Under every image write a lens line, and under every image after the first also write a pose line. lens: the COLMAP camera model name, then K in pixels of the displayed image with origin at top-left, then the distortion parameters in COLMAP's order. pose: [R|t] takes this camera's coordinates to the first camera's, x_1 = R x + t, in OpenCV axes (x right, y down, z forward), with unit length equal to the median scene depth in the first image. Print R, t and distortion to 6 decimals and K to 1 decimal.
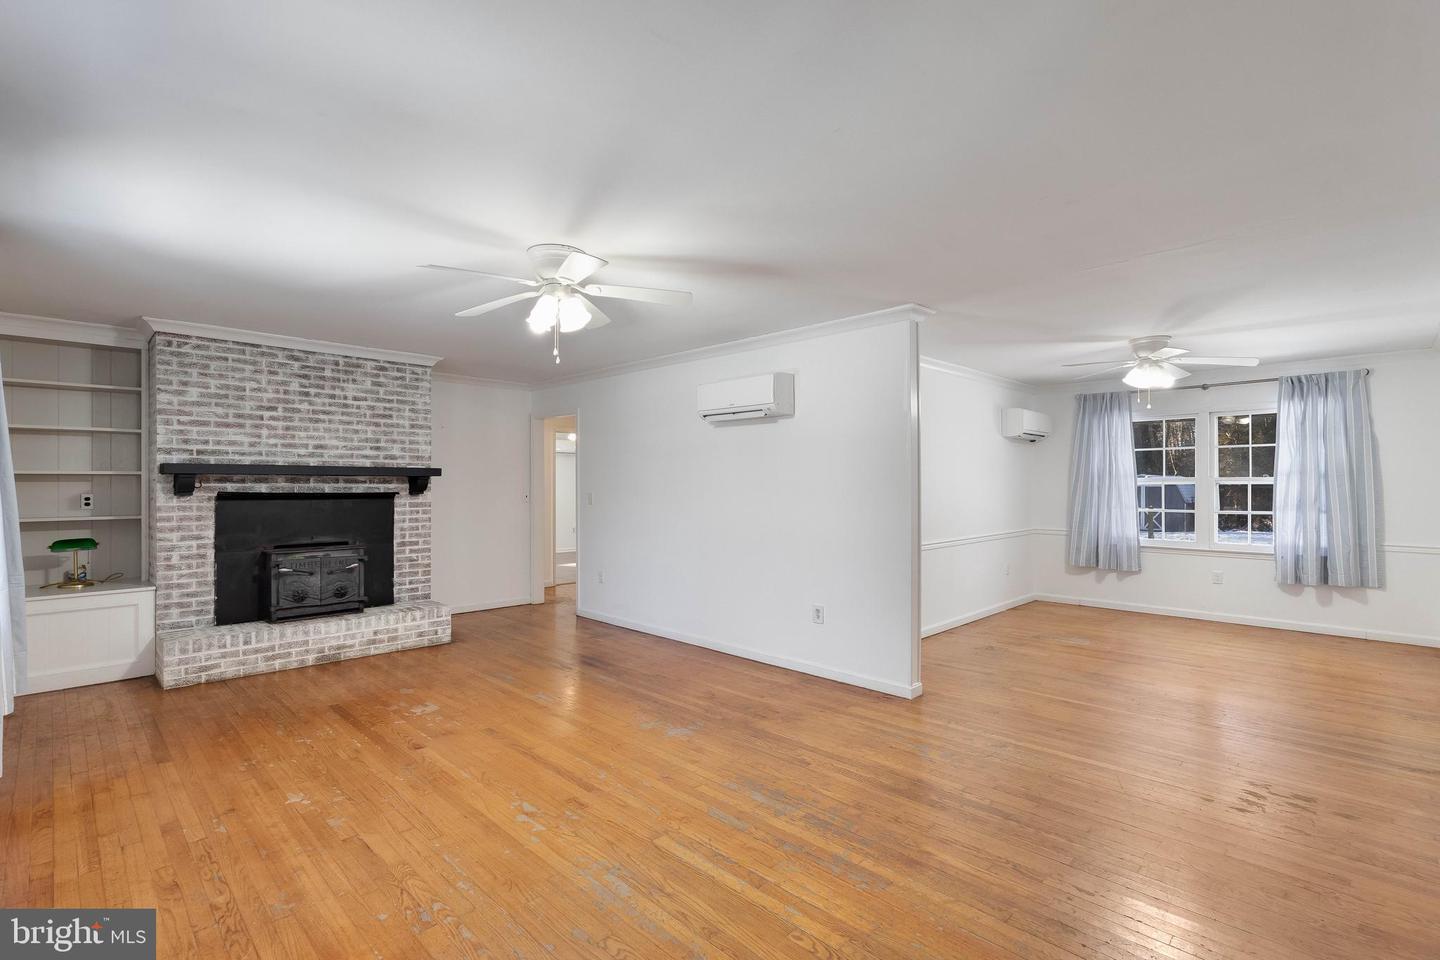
lens RADIAL K [[673.1, 0, 709.8], [0, 673.1, 476.5], [0, 0, 1]] dist [0.004010, 0.004949]
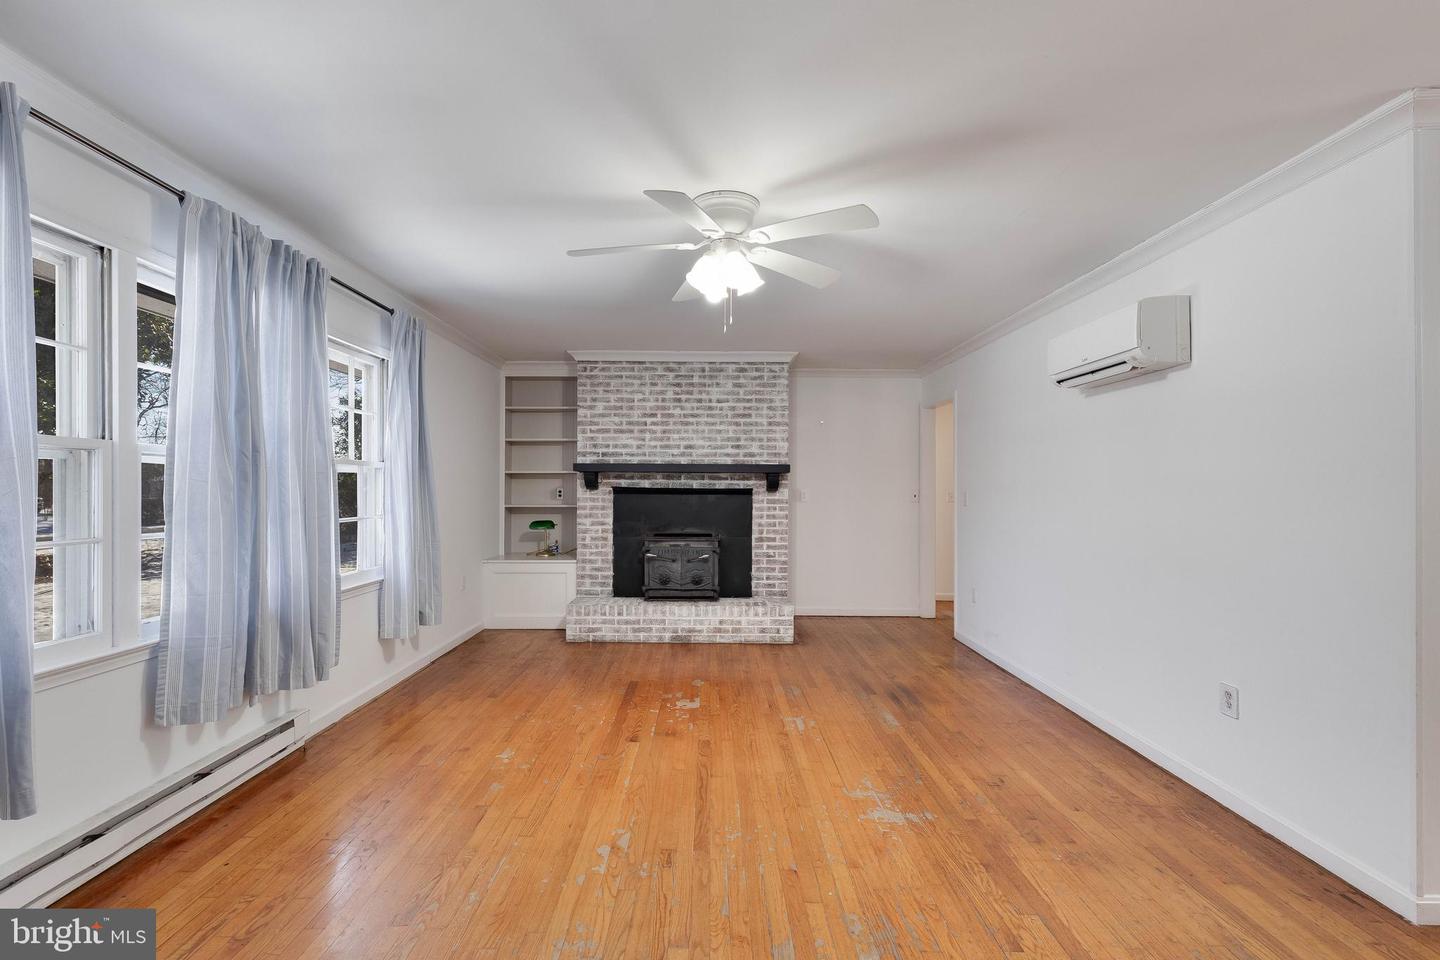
lens RADIAL K [[673.1, 0, 699.4], [0, 673.1, 480.7], [0, 0, 1]] dist [0.004010, 0.004949]
pose [[0.707620, -0.002676, -0.706588, 0.247875], [0.004545, 0.999989, 0.000765, 0.012360], [0.706579, -0.003752, 0.707624, 0.263383]]
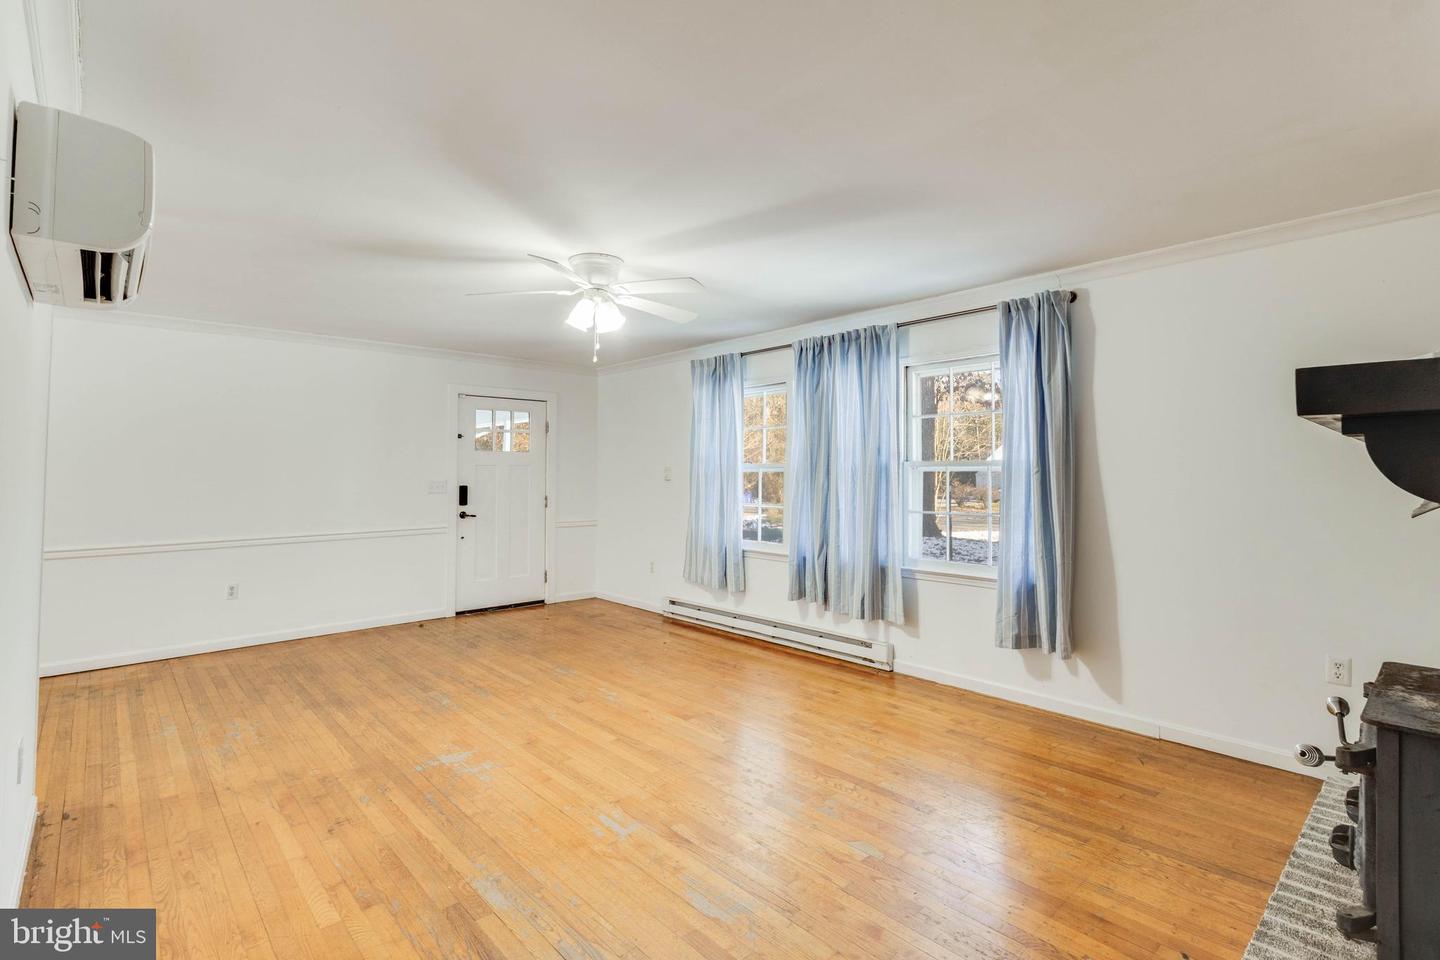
lens RADIAL K [[669.7, 0, 733.4], [0, 669.7, 476.0], [0, 0, 1]] dist [0.000209, 0.003971]
pose [[-0.999974, -0.002051, 0.006916, -0.319210], [-0.002135, 0.999924, -0.012147, 0.016208], [-0.006891, -0.012161, -0.999902, 1.437328]]
